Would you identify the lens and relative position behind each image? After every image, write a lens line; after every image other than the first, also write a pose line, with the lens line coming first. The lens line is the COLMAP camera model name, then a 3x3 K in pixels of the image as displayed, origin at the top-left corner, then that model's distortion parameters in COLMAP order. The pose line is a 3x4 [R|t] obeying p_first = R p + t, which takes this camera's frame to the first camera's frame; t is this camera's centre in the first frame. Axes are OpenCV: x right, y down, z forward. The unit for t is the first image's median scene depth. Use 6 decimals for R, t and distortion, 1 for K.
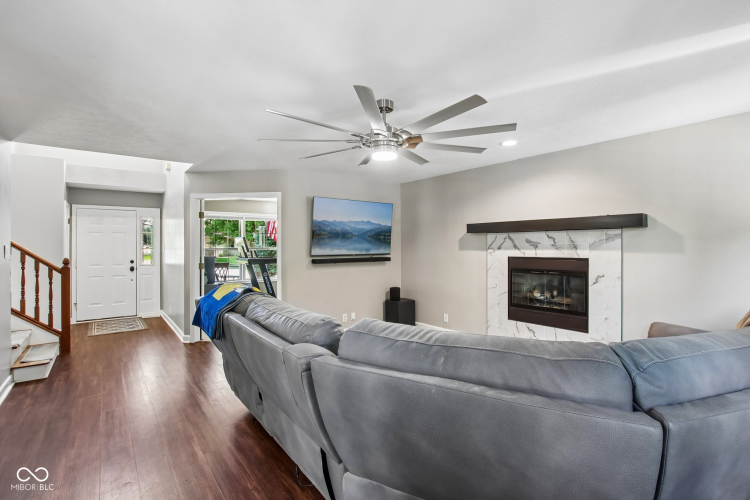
lens RADIAL K [[350.8, 0, 375.6], [0, 350.8, 248.2], [0, 0, 1]] dist [-0.026250, 0.000389]
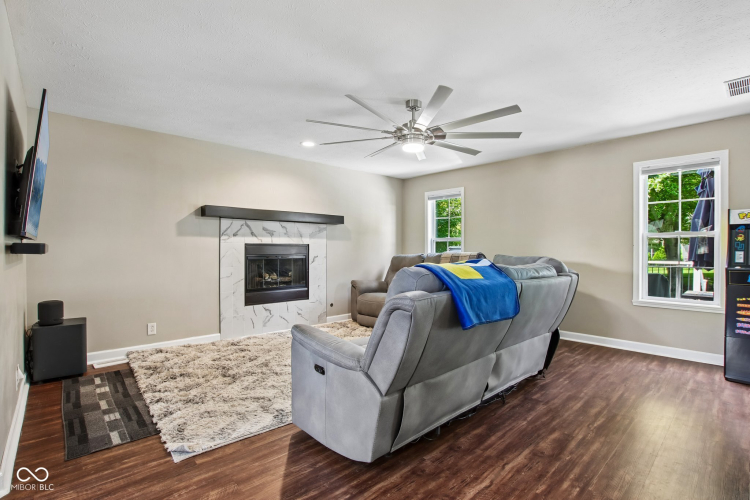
lens RADIAL K [[350.8, 0, 375.6], [0, 350.8, 248.2], [0, 0, 1]] dist [-0.026250, 0.000389]
pose [[-0.085768, 0.004462, 0.996305, -0.712734], [0.002484, 0.999988, -0.004264, 0.046726], [-0.996312, 0.002109, -0.085778, 0.776799]]
